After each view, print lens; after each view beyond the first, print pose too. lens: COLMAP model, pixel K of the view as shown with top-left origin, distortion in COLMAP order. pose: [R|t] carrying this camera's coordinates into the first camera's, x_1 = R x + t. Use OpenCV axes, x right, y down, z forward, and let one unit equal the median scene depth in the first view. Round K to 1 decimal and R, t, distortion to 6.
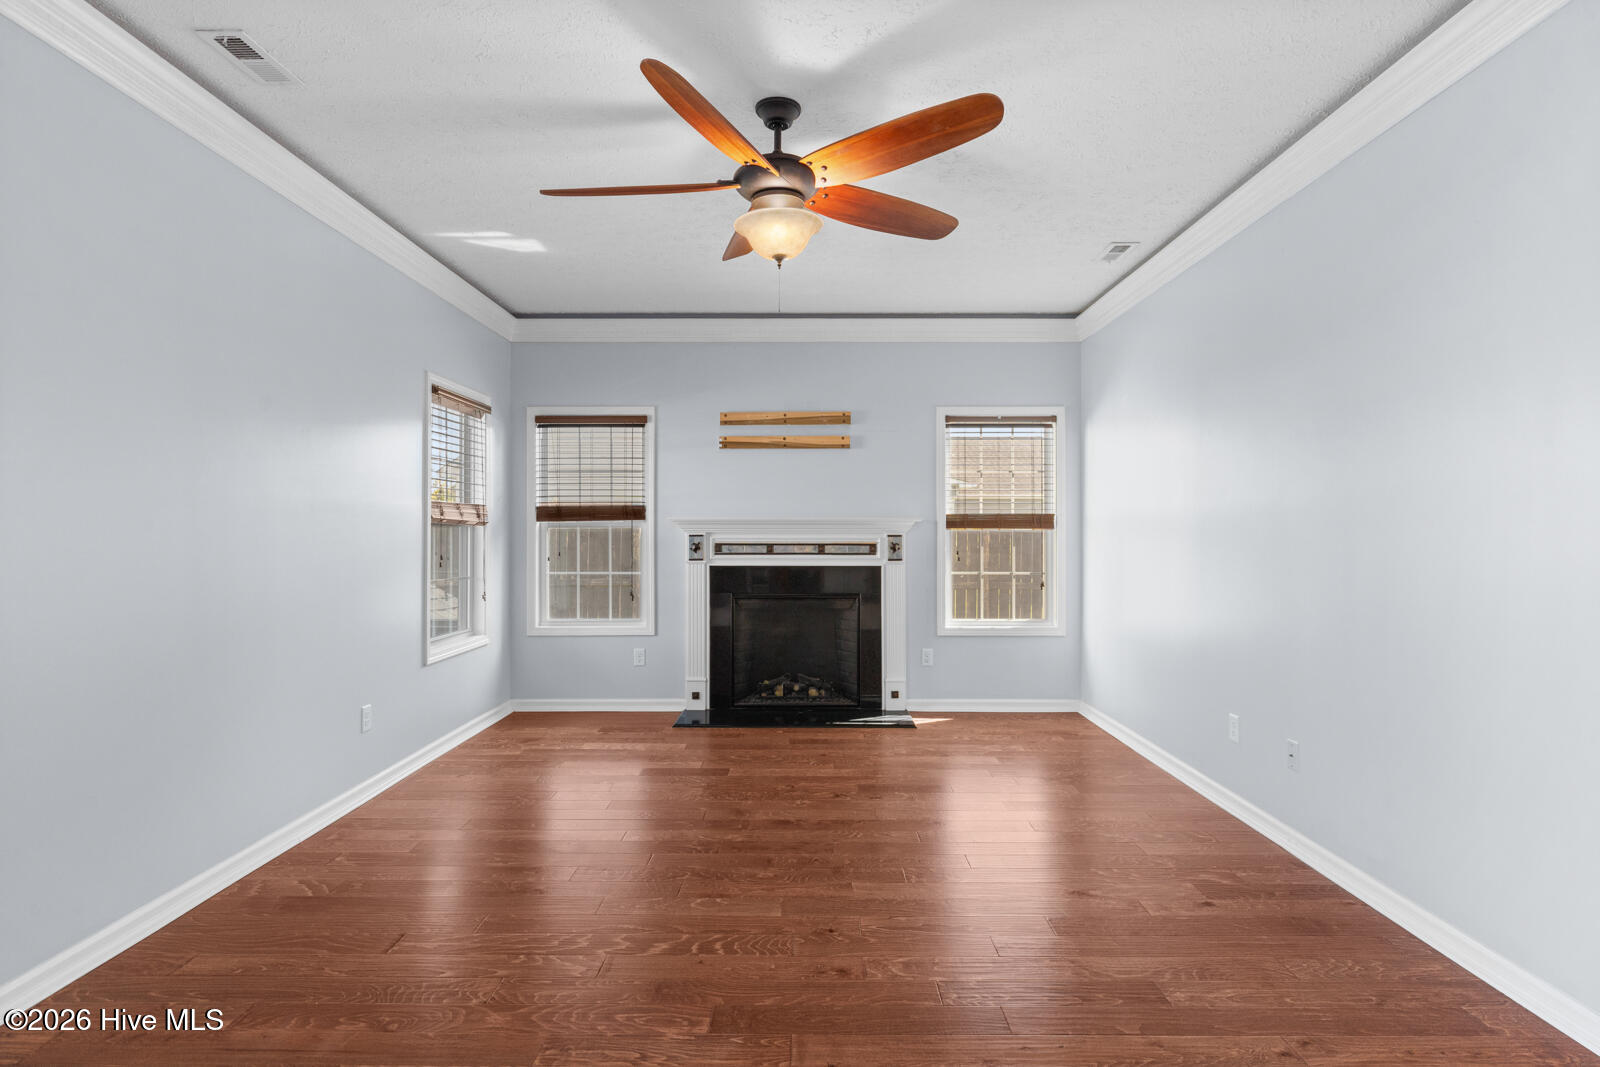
lens RADIAL K [[841.6, 0, 800.0], [0, 841.6, 533.5], [0, 0, 1]] dist [-0.001521, -0.000663]
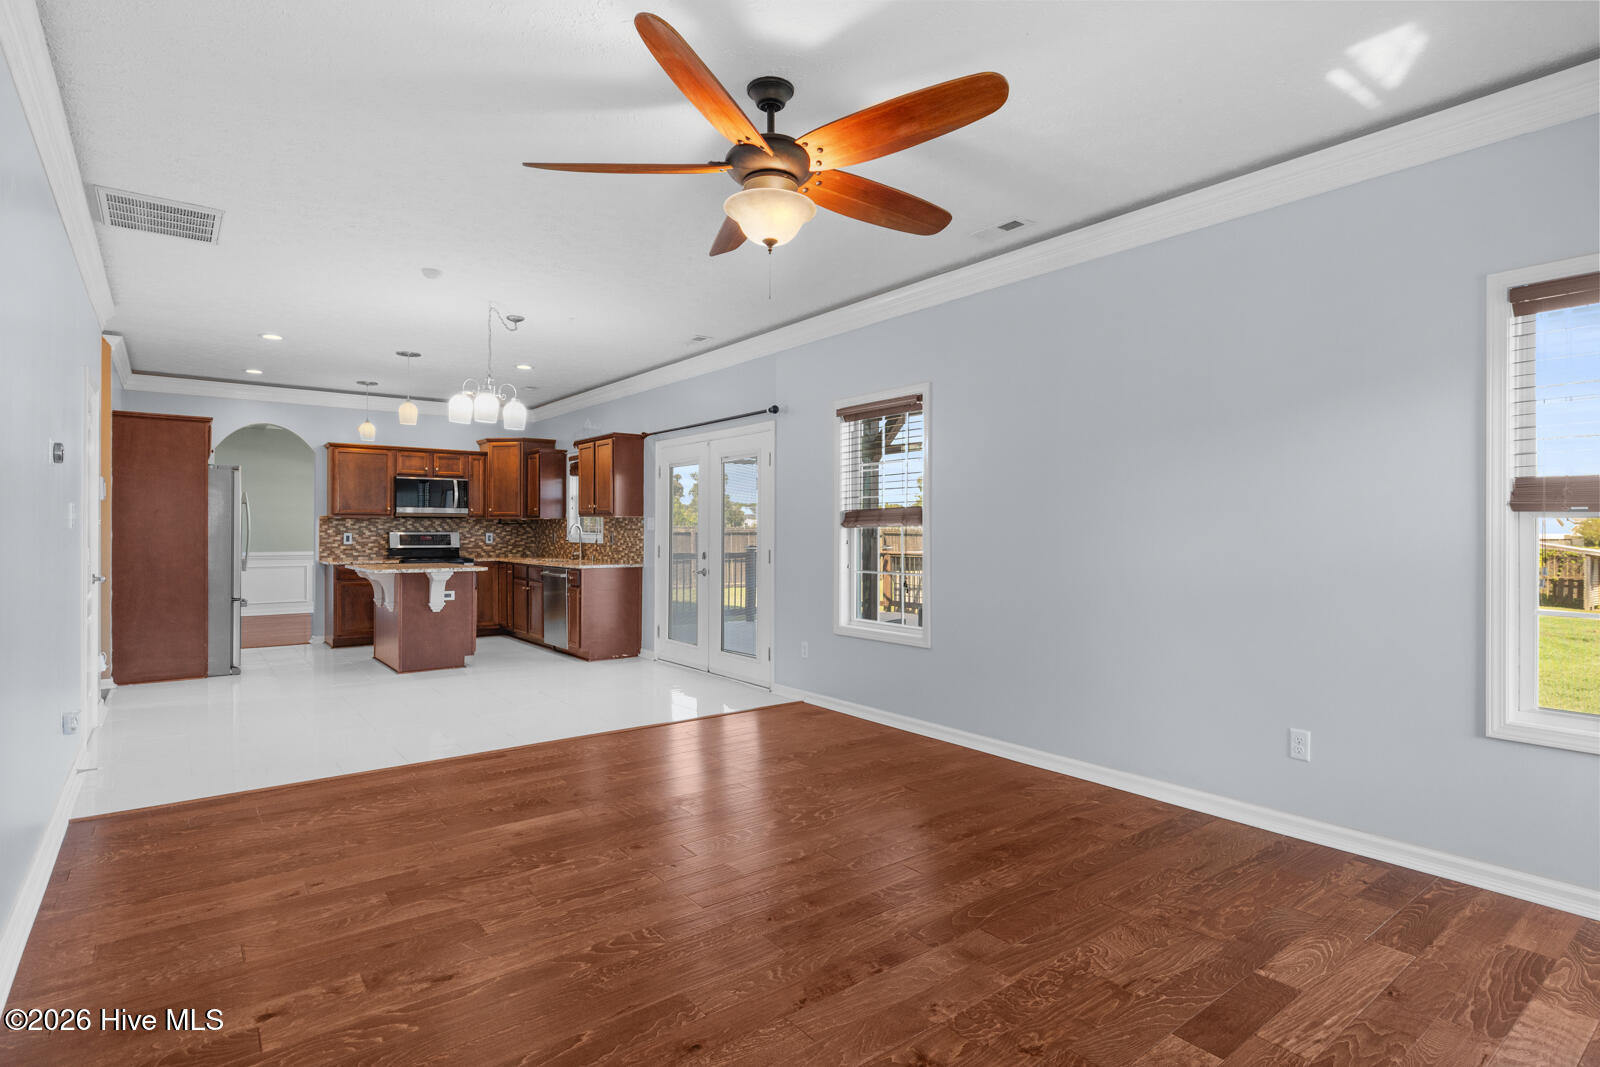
lens RADIAL K [[841.6, 0, 800.0], [0, 841.6, 533.5], [0, 0, 1]] dist [-0.001521, -0.000663]
pose [[-0.797464, 0.000075, -0.603367, 0.274091], [-0.003435, 0.999983, 0.004665, 0.001376], [0.603357, 0.005793, -0.797450, 0.925775]]
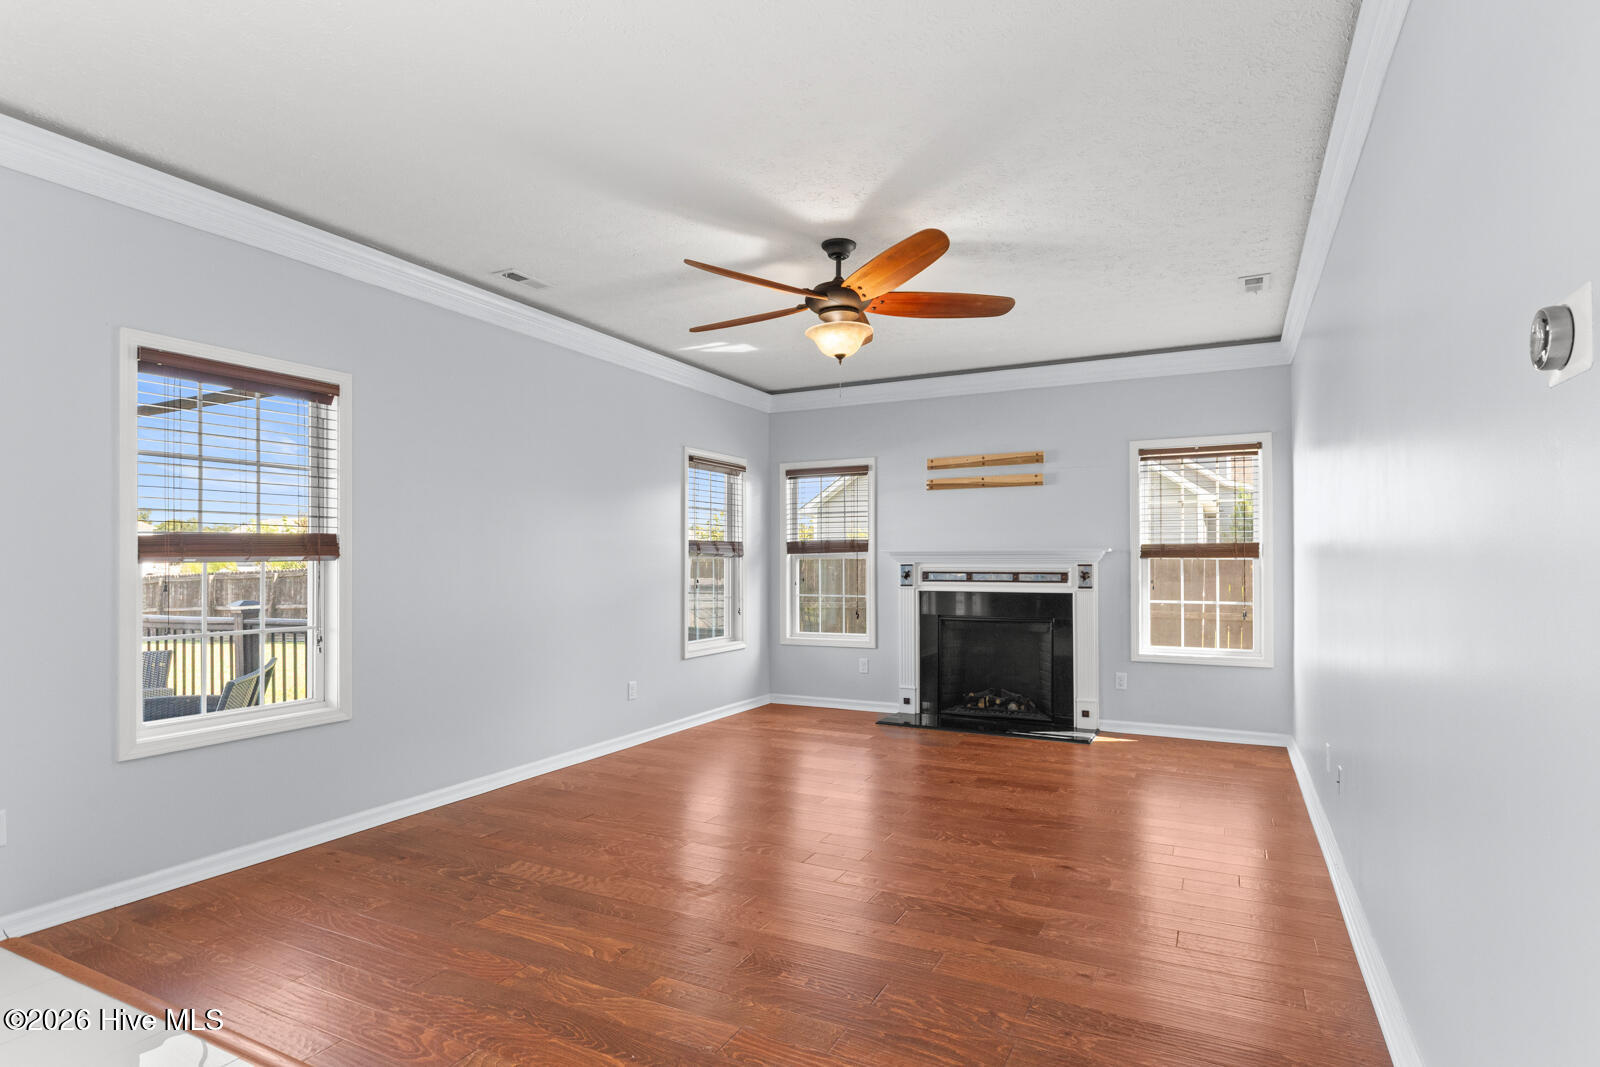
lens RADIAL K [[833.9, 0, 801.5], [0, 833.9, 564.1], [0, 0, 1]] dist [0.001714, 0.000028]
pose [[0.894520, -0.000824, -0.447027, 0.264081], [0.001520, 0.999998, 0.001199, -0.000455], [0.447026, -0.001751, 0.894519, -0.108298]]
